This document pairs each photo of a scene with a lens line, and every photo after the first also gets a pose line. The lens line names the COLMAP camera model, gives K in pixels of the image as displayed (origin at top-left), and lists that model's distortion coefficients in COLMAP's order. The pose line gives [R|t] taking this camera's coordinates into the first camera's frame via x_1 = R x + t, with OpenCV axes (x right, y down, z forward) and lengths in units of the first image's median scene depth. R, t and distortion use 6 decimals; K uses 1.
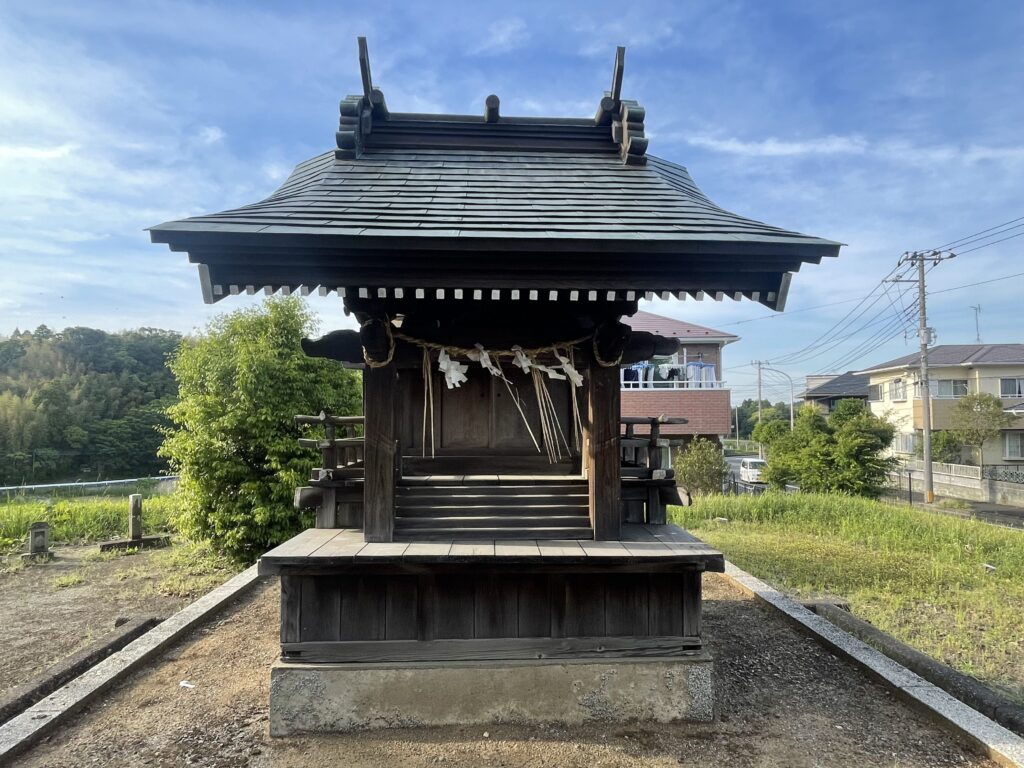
lens RADIAL K [[608.6, 0, 498.4], [0, 608.6, 371.2], [0, 0, 1]] dist [-0.001813, -0.009785]
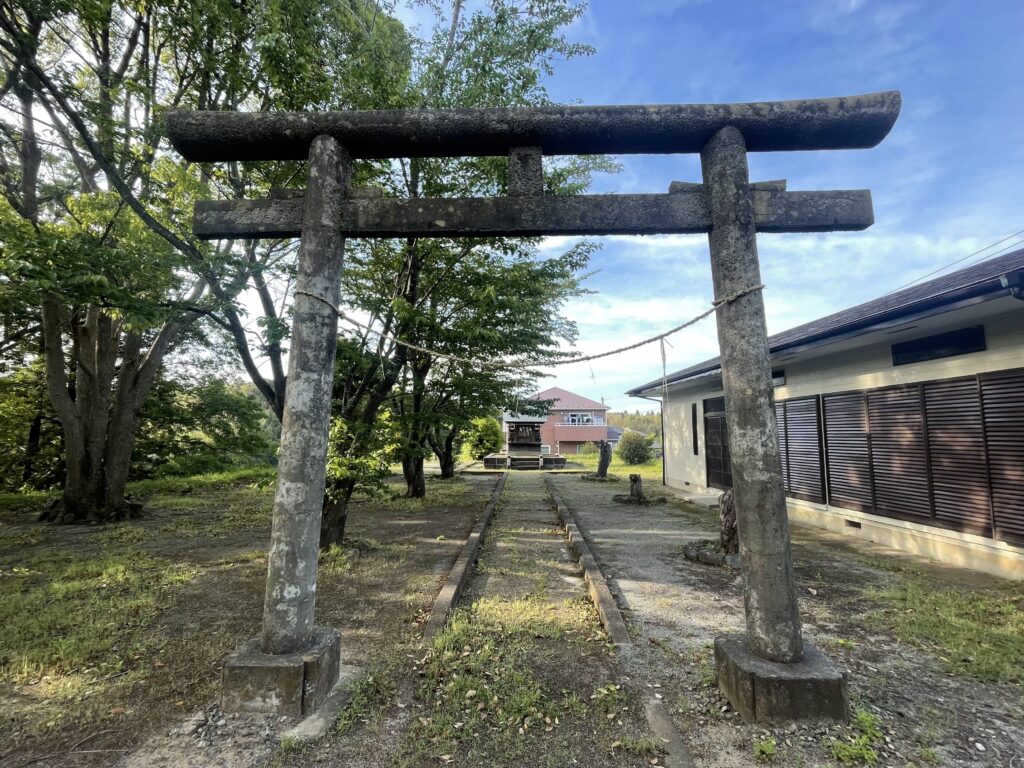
lens RADIAL K [[475.1, 0, 514.9], [0, 475.1, 382.3], [0, 0, 1]] dist [-0.014531, 0.007479]
pose [[0.999224, 0.001889, -0.039349, 0.032916], [-0.003549, 0.999104, -0.042163, -0.105417], [0.039234, 0.042270, 0.998336, -1.694151]]
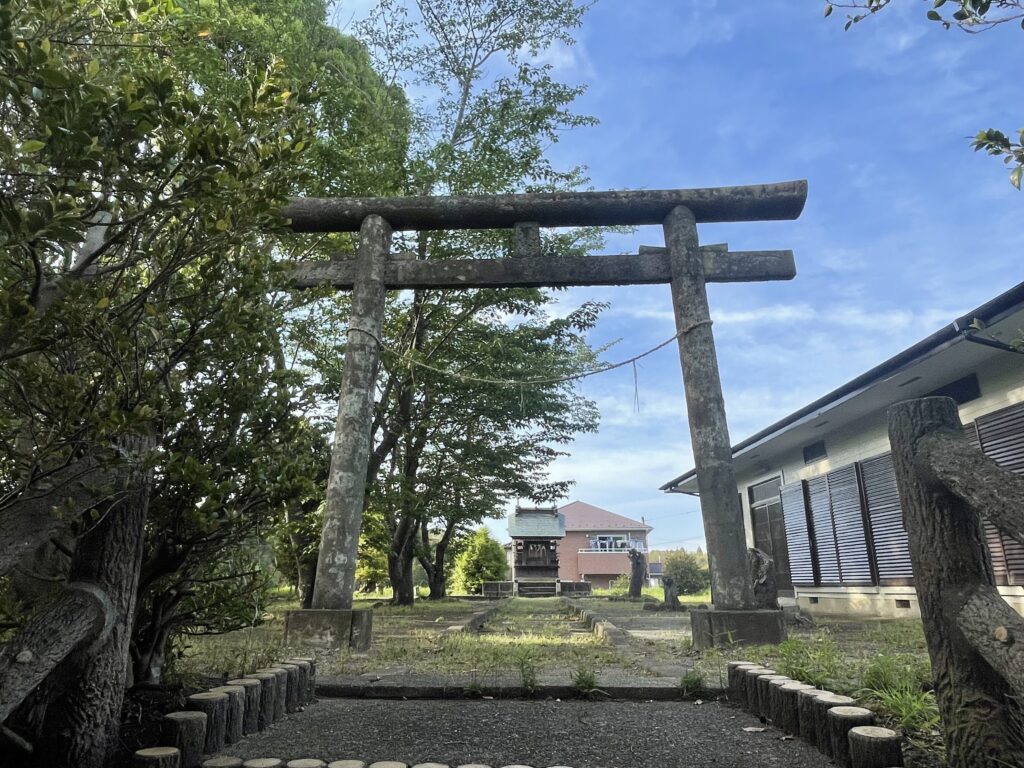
lens RADIAL K [[659.3, 0, 514.8], [0, 659.3, 375.5], [0, 0, 1]] dist [0.007251, -0.006274]
pose [[0.998596, -0.012381, -0.051507, 0.042552], [-0.000321, 0.970871, -0.239601, -0.025270], [0.052973, 0.239281, 0.969504, -1.872031]]
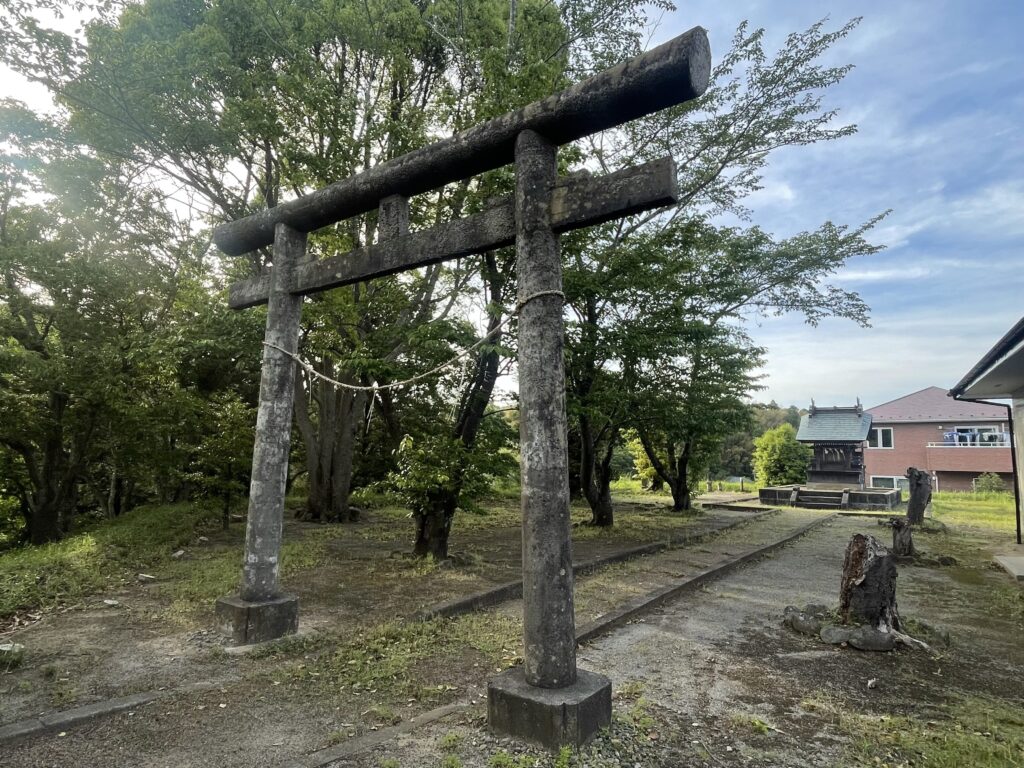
lens RADIAL K [[608.6, 0, 506.4], [0, 608.6, 380.9], [0, 0, 1]] dist [-0.001813, -0.009785]
pose [[0.794799, -0.055195, -0.604358, 0.310981], [0.020498, 0.997729, -0.064163, -0.103752], [0.606527, 0.038609, 0.794125, -1.694267]]
